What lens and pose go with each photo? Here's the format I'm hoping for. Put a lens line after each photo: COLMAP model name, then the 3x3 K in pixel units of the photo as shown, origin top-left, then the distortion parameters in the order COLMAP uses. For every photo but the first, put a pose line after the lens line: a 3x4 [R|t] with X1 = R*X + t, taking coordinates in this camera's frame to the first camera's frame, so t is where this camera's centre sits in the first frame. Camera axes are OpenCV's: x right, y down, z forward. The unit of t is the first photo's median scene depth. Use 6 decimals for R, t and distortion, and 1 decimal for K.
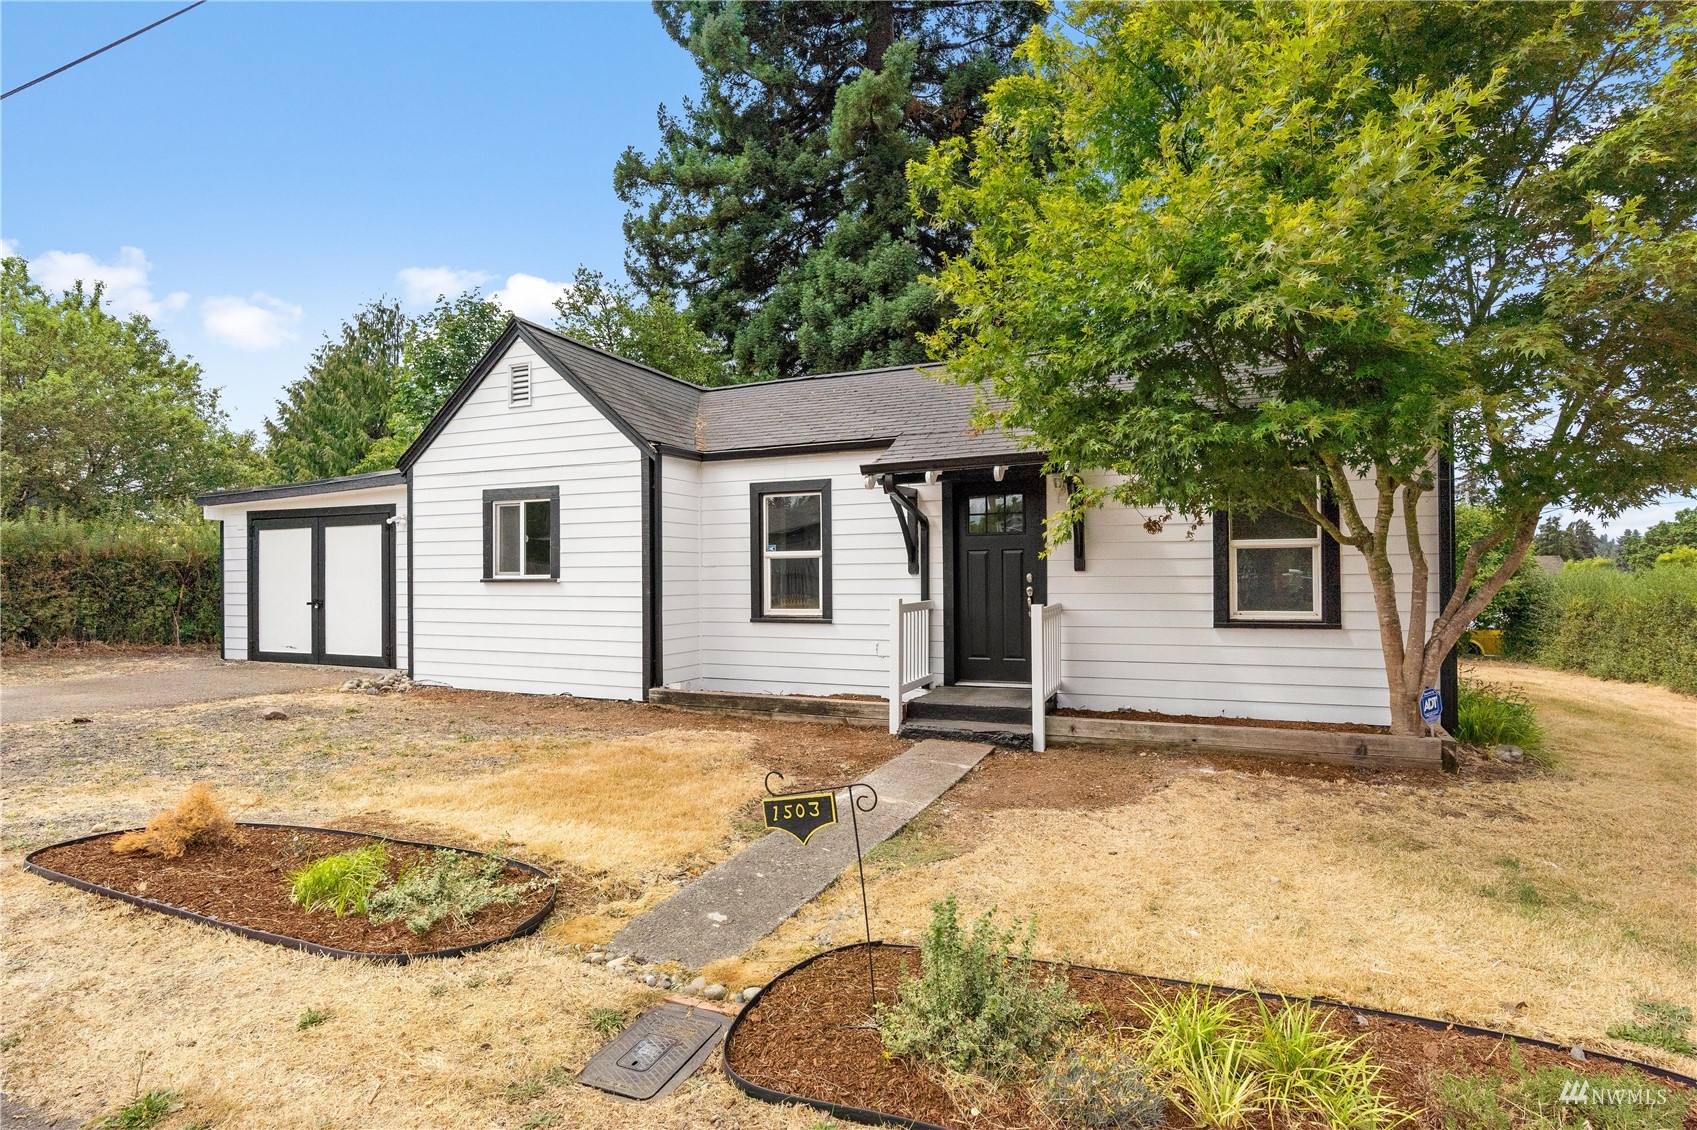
lens RADIAL K [[823.8, 0, 847.8], [0, 823.8, 555.8], [0, 0, 1]] dist [-0.002662, 0.000660]
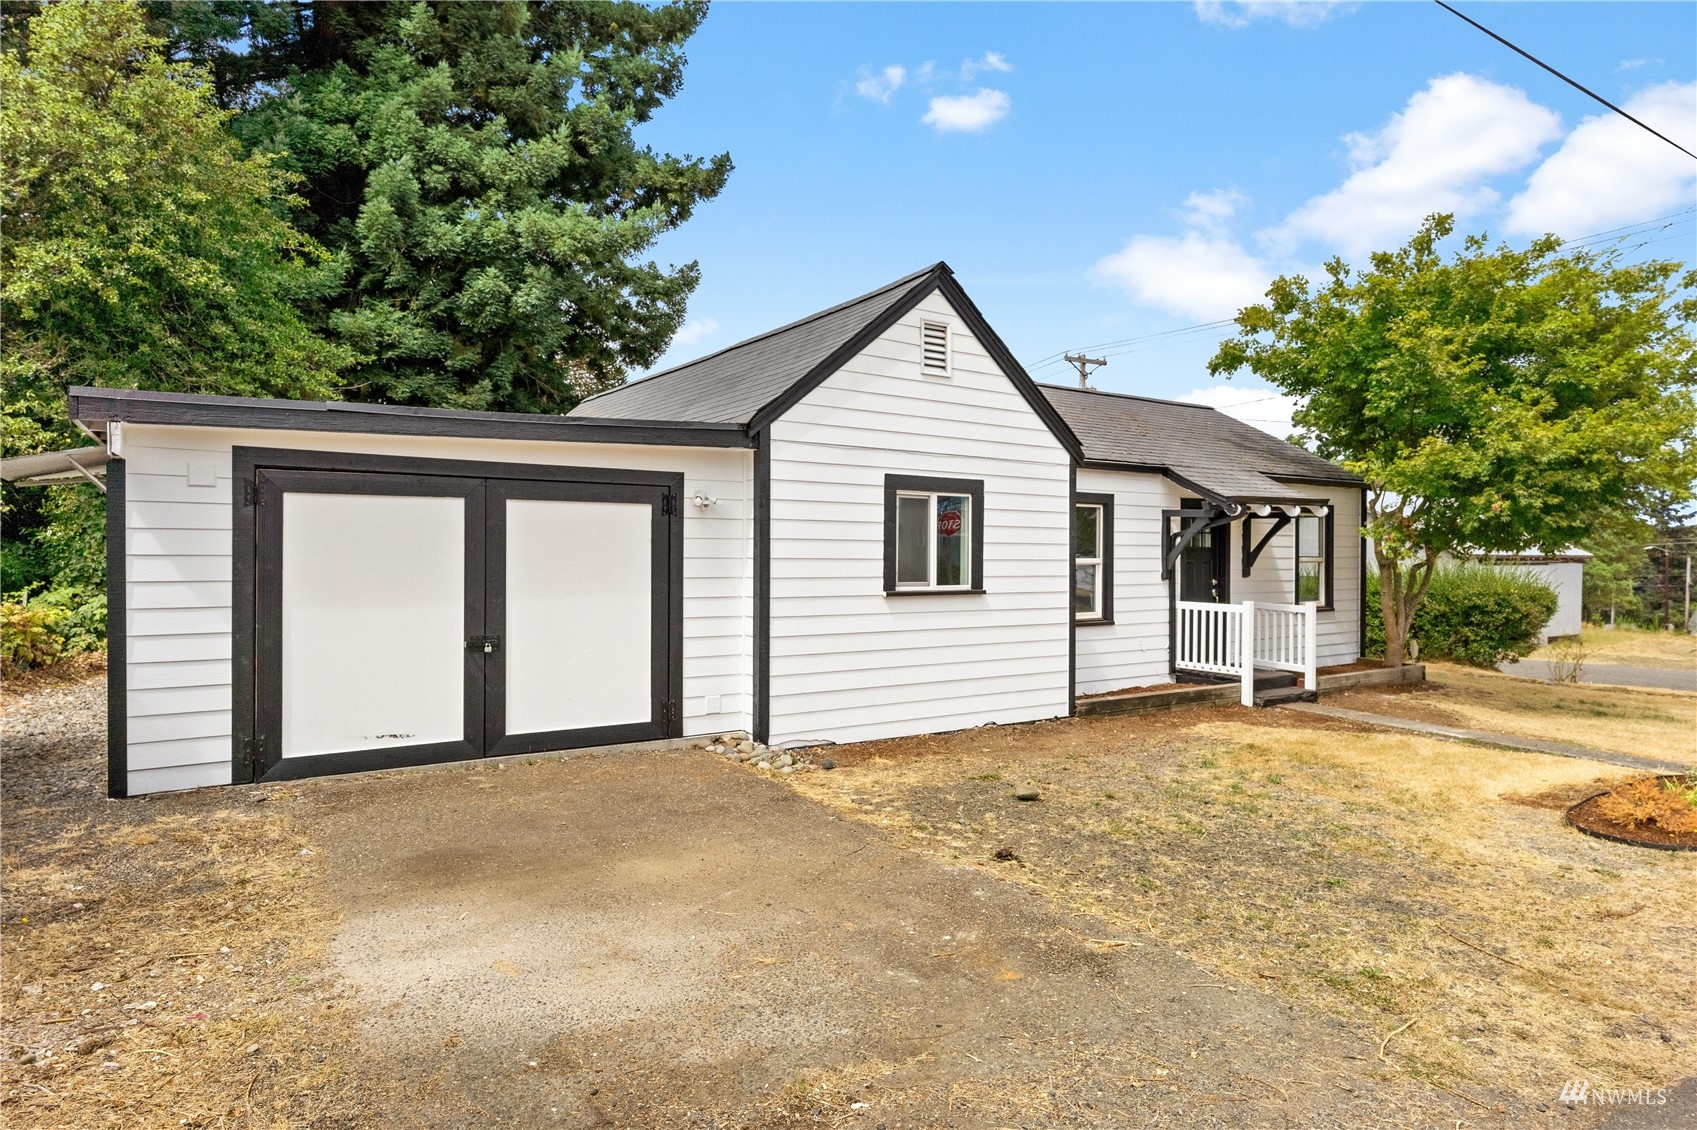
lens RADIAL K [[960.1, 0, 845.1], [0, 960.1, 540.7], [0, 0, 1]] dist [0.000723, -0.000297]
pose [[0.548656, 0.018722, 0.835839, -1.225198], [-0.031890, 0.999490, -0.001454, -0.016624], [-0.835440, -0.025857, 0.548973, 0.557819]]
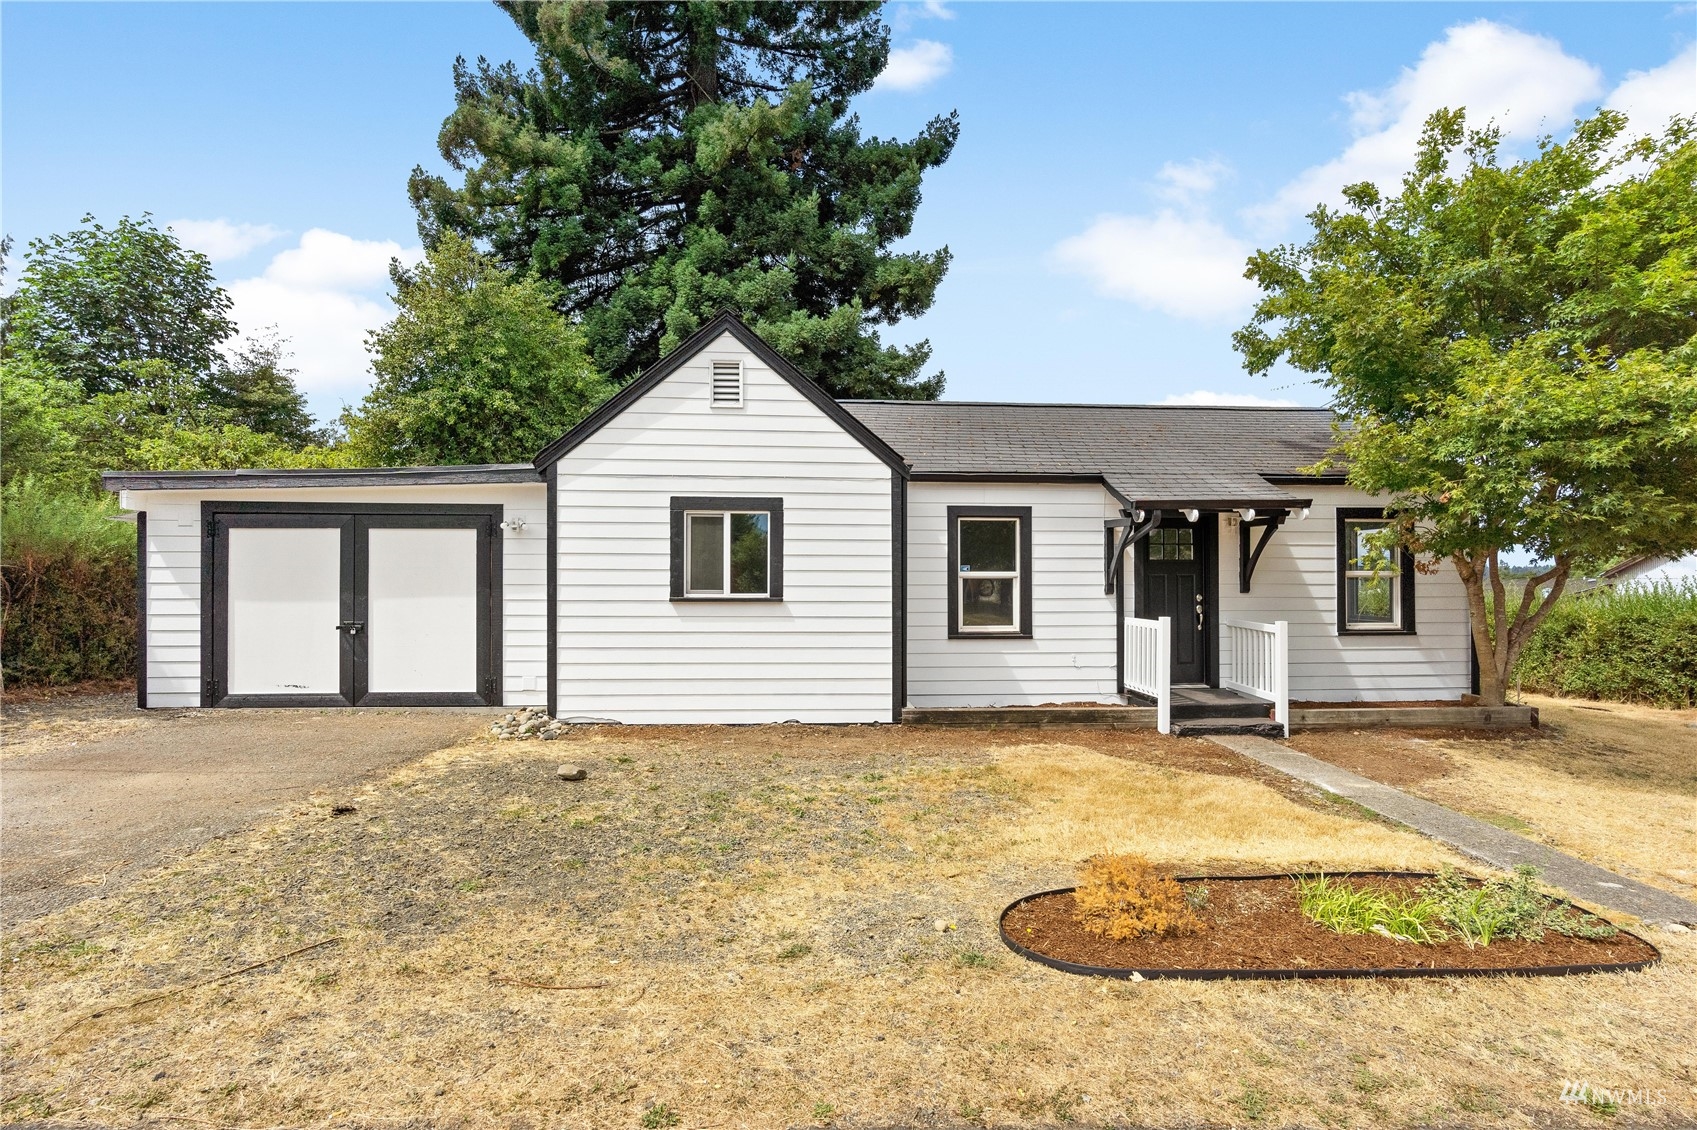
lens RADIAL K [[770.6, 0, 848.5], [0, 770.6, 565.0], [0, 0, 1]] dist [-0.003658, 0.000044]
pose [[0.894556, 0.016979, 0.446633, -0.654767], [-0.018541, 0.999828, -0.000873, -0.009959], [-0.446571, -0.007500, 0.894717, 0.180410]]
